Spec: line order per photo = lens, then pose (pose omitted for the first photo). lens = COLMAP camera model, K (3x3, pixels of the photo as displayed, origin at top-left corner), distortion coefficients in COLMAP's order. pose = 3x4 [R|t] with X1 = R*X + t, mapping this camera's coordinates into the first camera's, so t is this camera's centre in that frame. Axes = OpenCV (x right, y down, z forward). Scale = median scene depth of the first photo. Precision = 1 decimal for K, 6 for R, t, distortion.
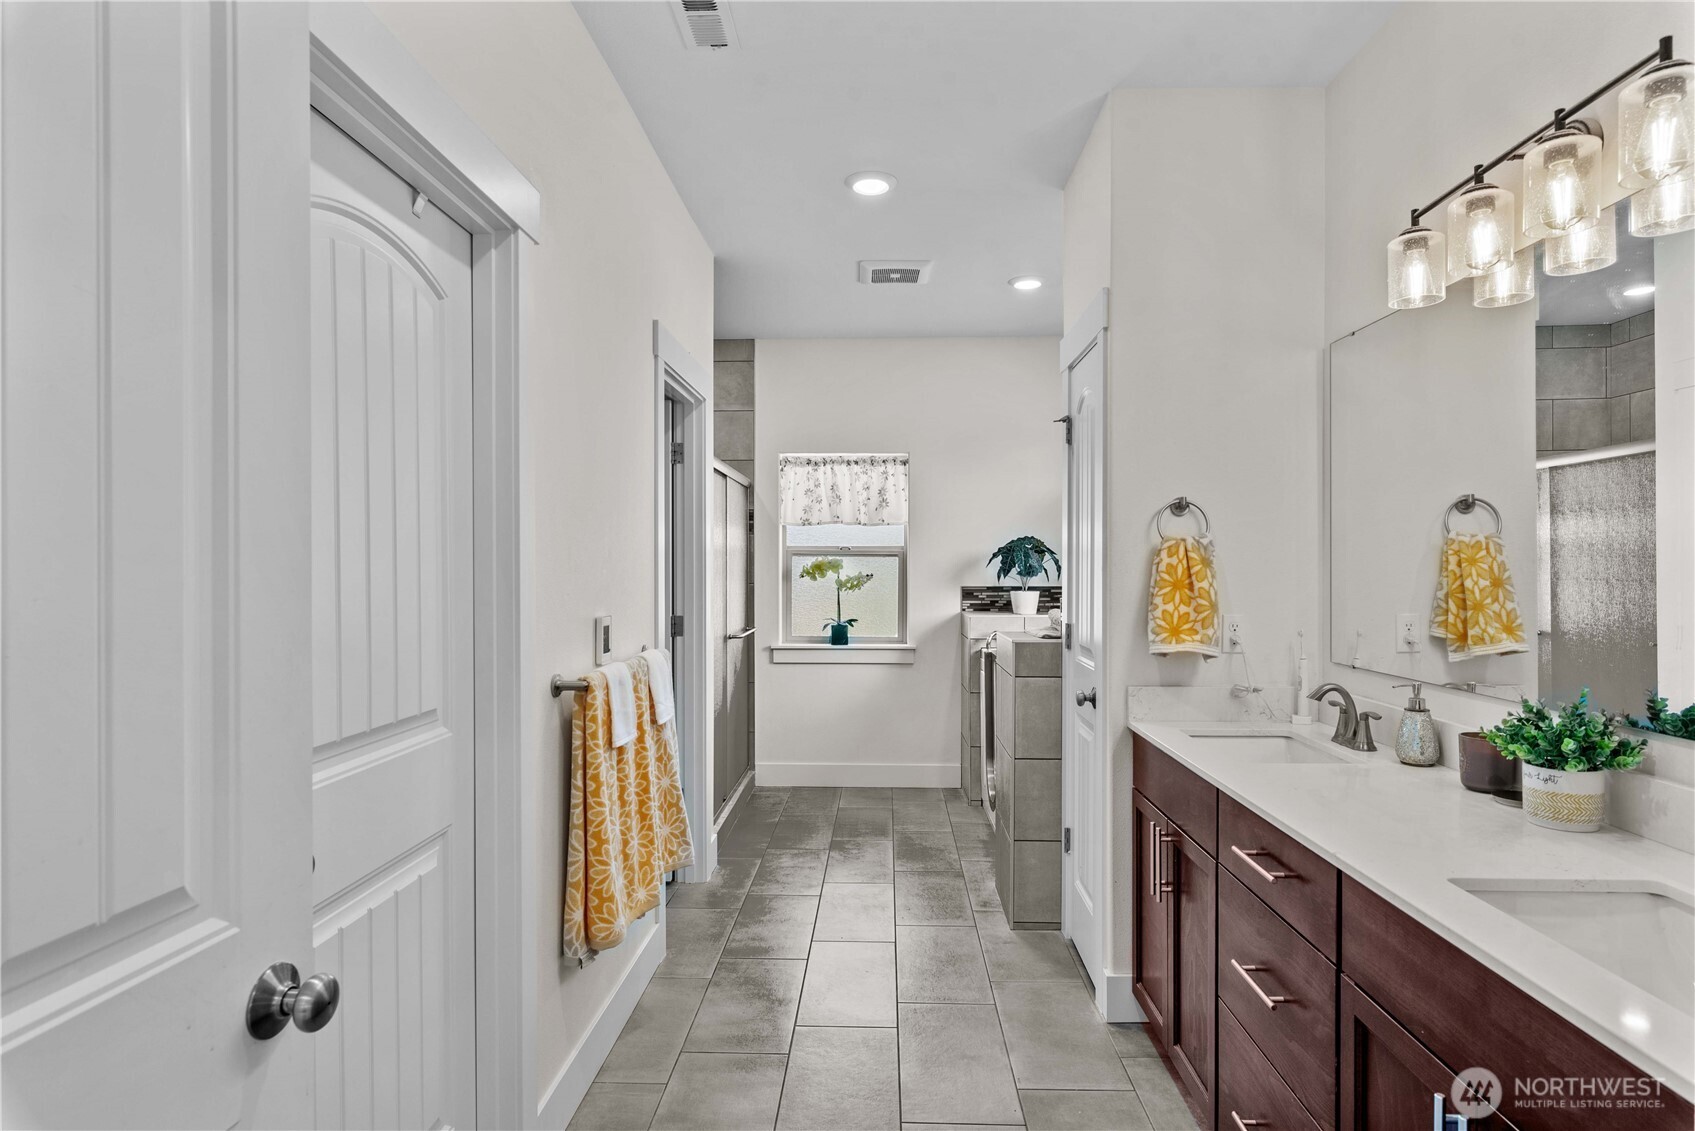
lens RADIAL K [[902.7, 0, 846.7], [0, 902.7, 565.4], [0, 0, 1]] dist [0.003764, 0.000753]
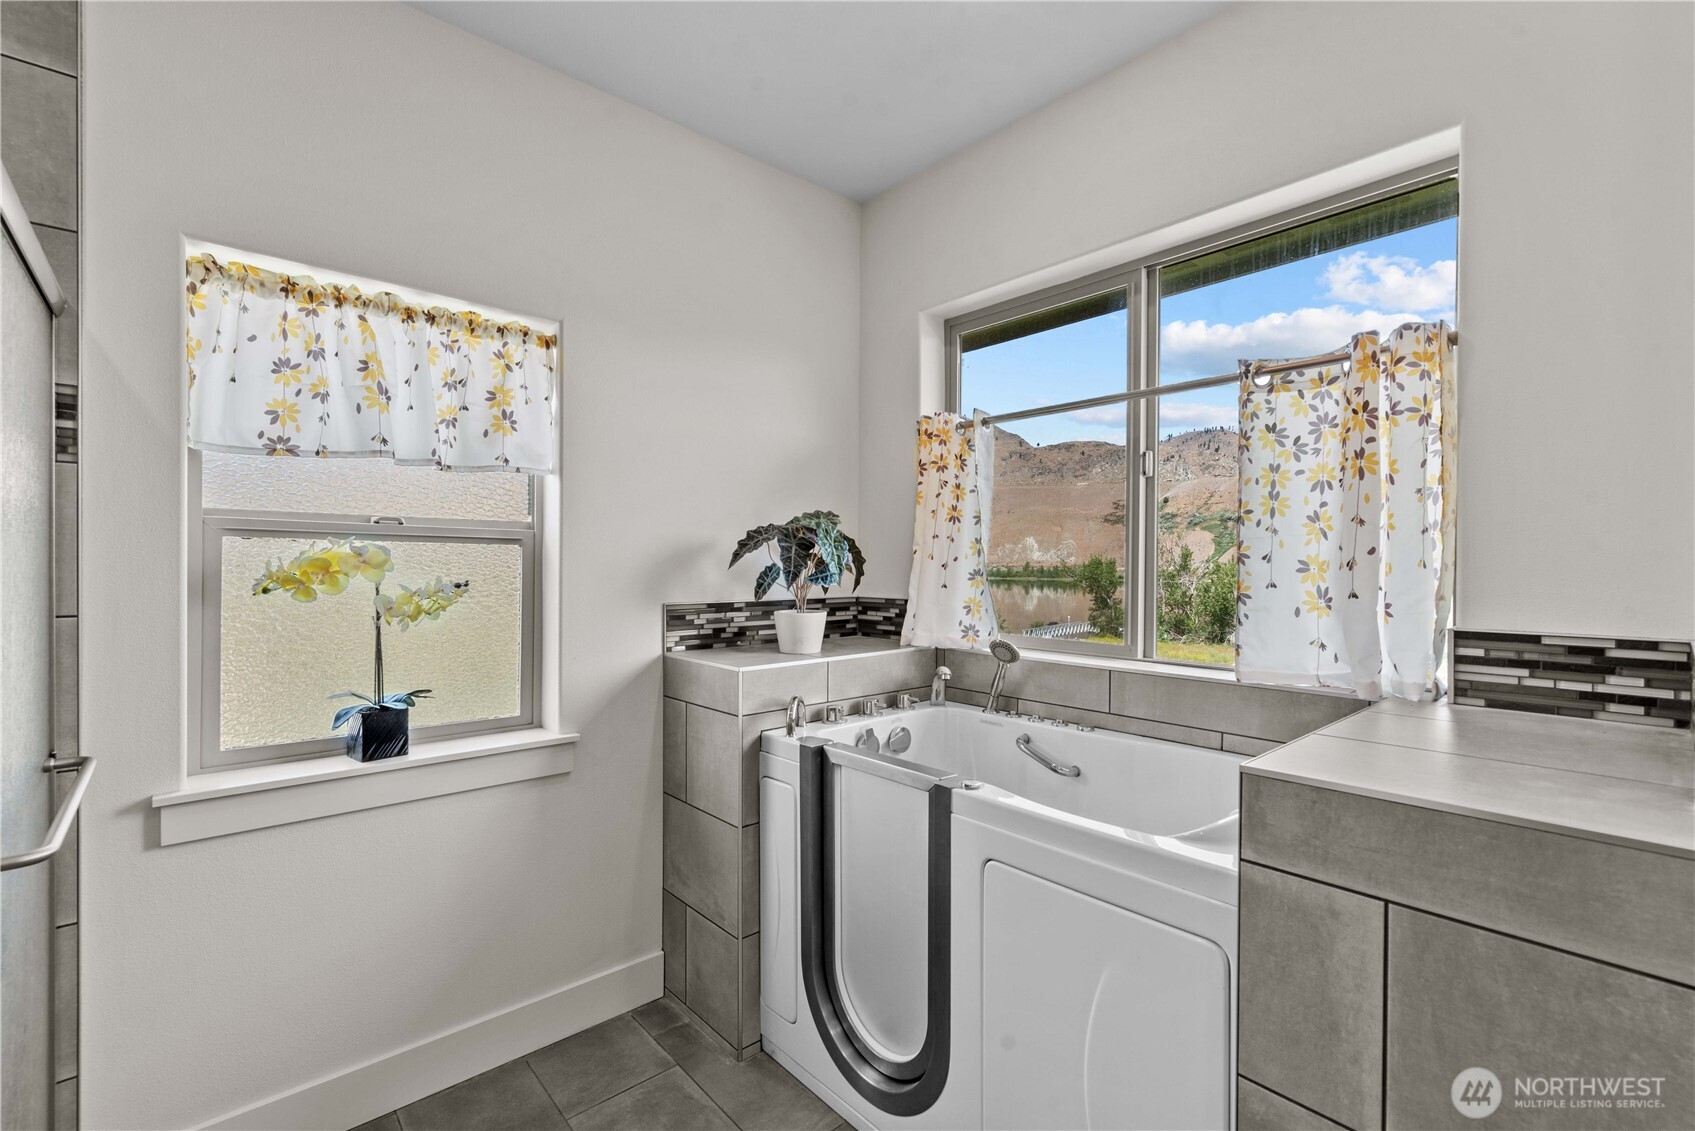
lens RADIAL K [[734.3, 0, 853.0], [0, 734.3, 567.2], [0, 0, 1]] dist [-0.000127, -0.001045]
pose [[0.720667, 0.002461, 0.693277, -0.084500], [0.000916, 0.999989, -0.004502, 0.004089], [-0.693281, 0.003880, 0.720657, 0.616925]]
